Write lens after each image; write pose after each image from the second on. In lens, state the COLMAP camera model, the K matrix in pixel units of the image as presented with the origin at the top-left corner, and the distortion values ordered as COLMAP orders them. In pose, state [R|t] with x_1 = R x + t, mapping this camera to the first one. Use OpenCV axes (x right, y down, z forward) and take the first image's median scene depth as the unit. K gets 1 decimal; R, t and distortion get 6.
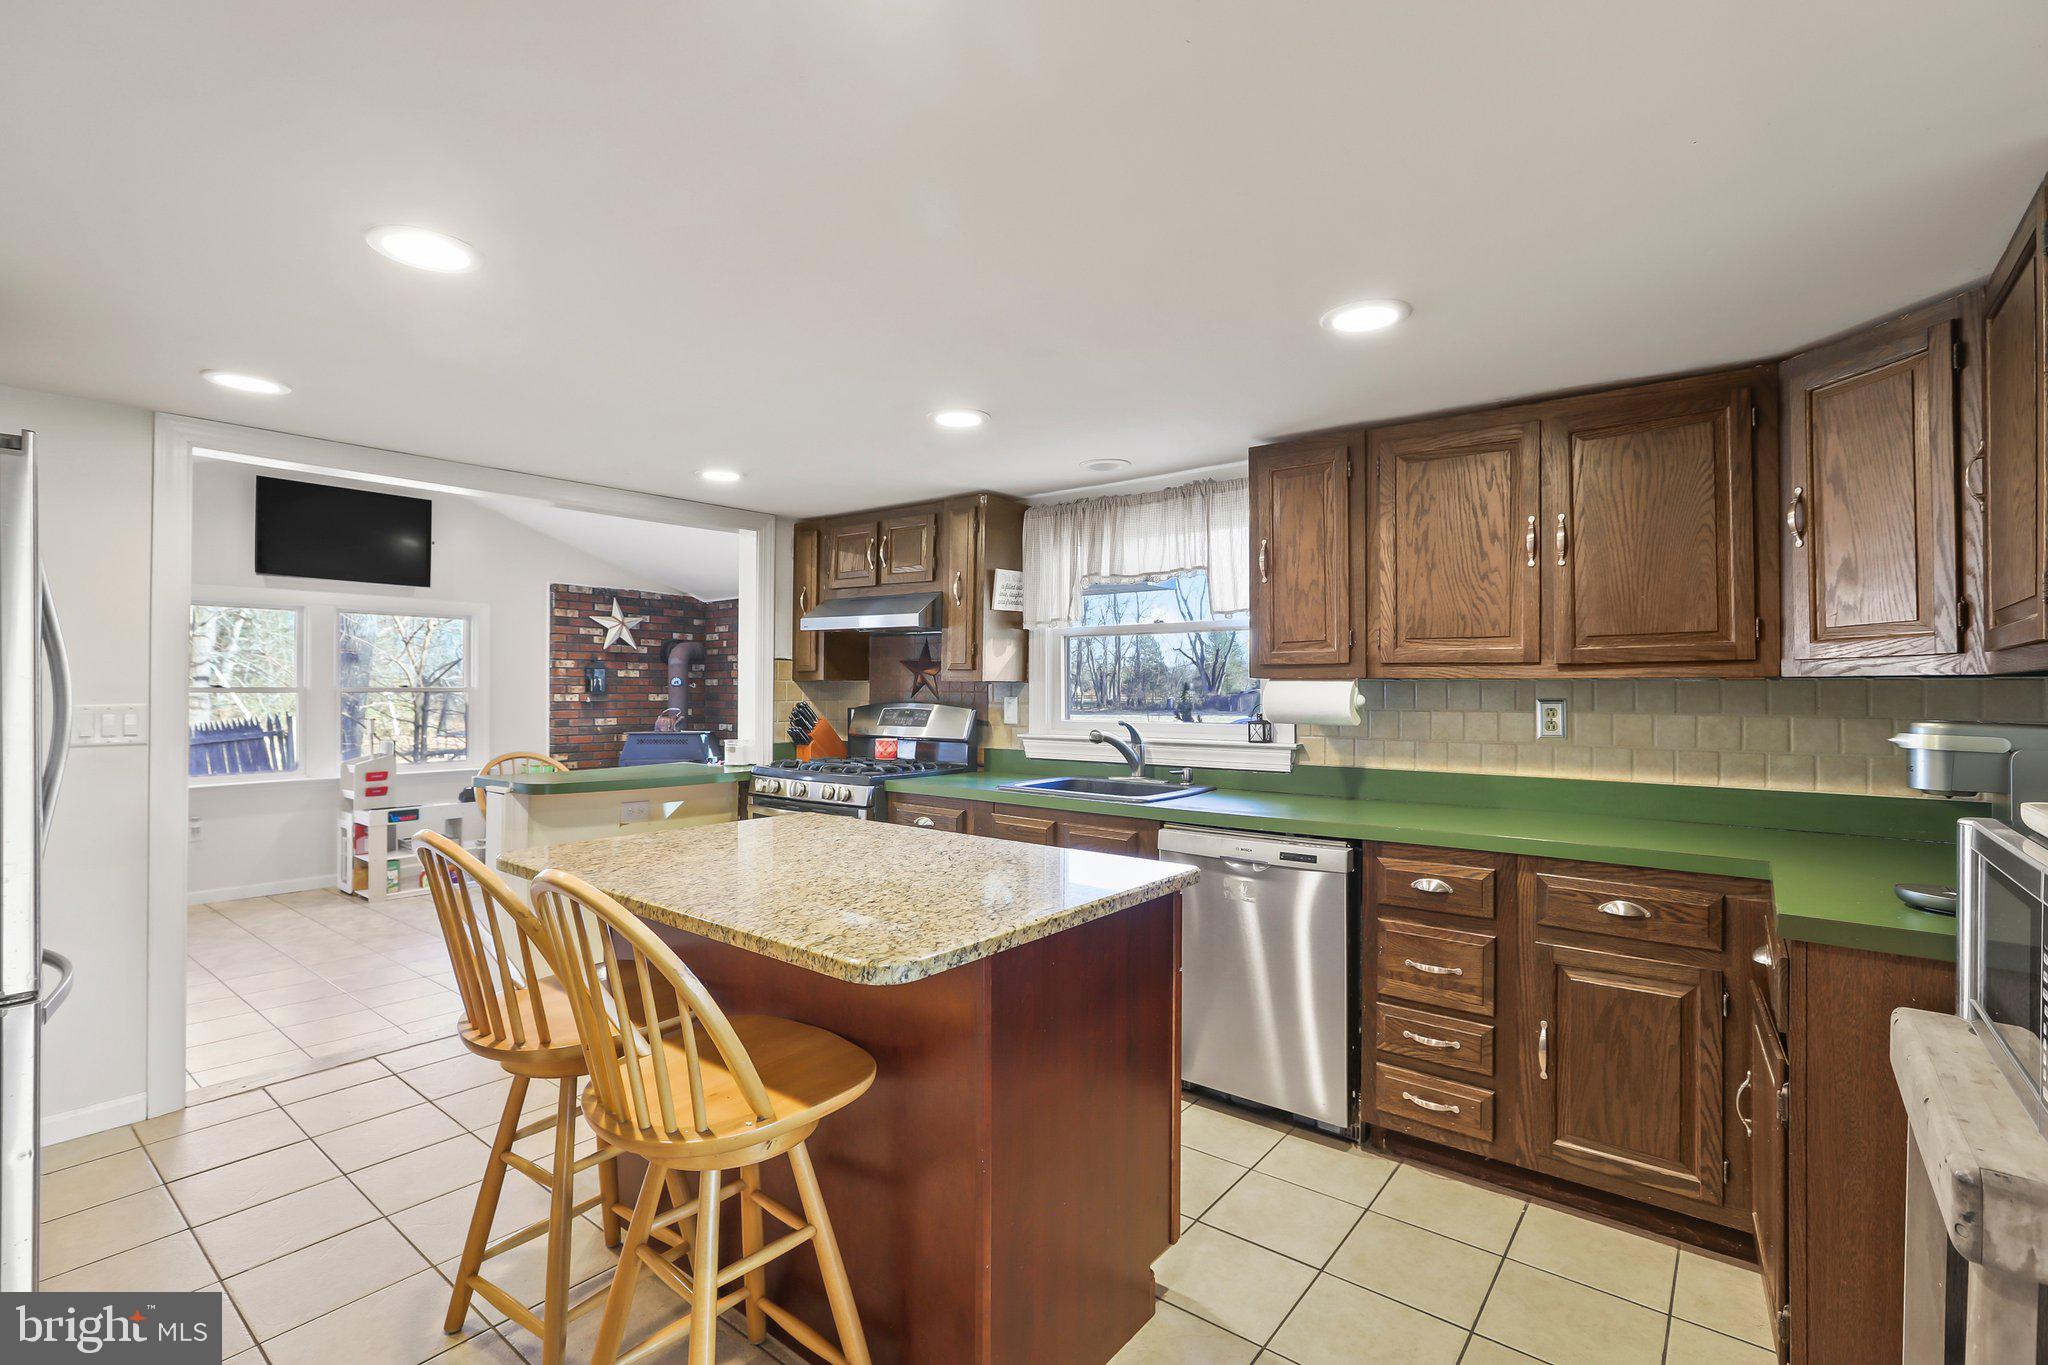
lens RADIAL K [[970.4, 0, 1024.0], [0, 970.4, 682.5], [0, 0, 1]] dist [-0.002721, 0.000189]
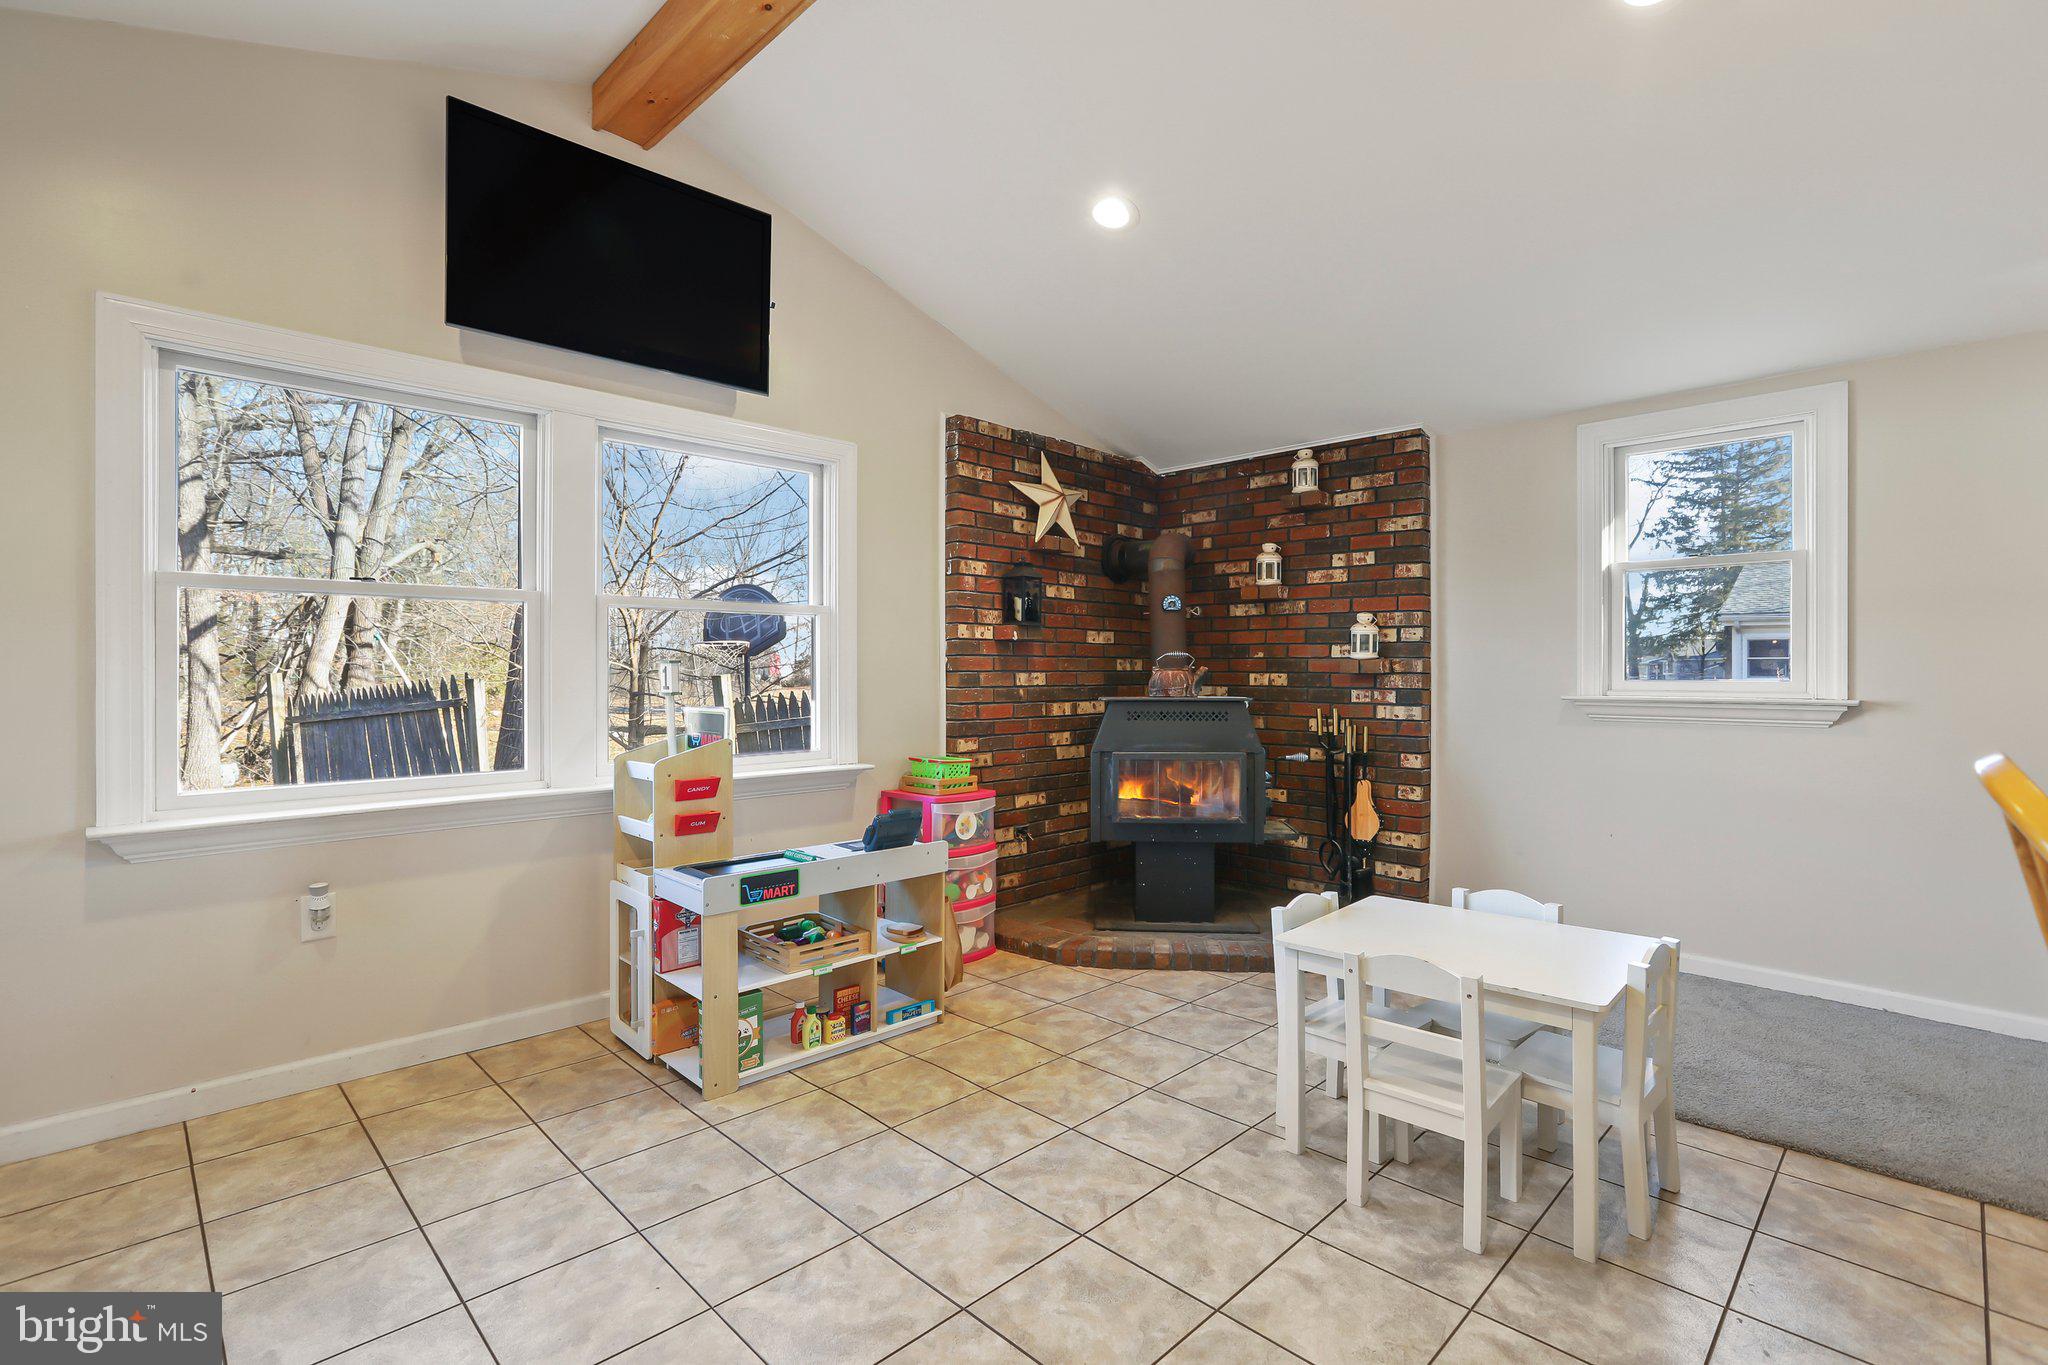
lens RADIAL K [[937.5, 0, 1026.3], [0, 937.5, 678.5], [0, 0, 1]] dist [-0.053984, 0.000215]
pose [[0.996583, 0.001971, -0.082570, -0.398294], [-0.001025, 0.999933, 0.011490, 0.034825], [0.082587, -0.011366, 0.996519, 0.489250]]
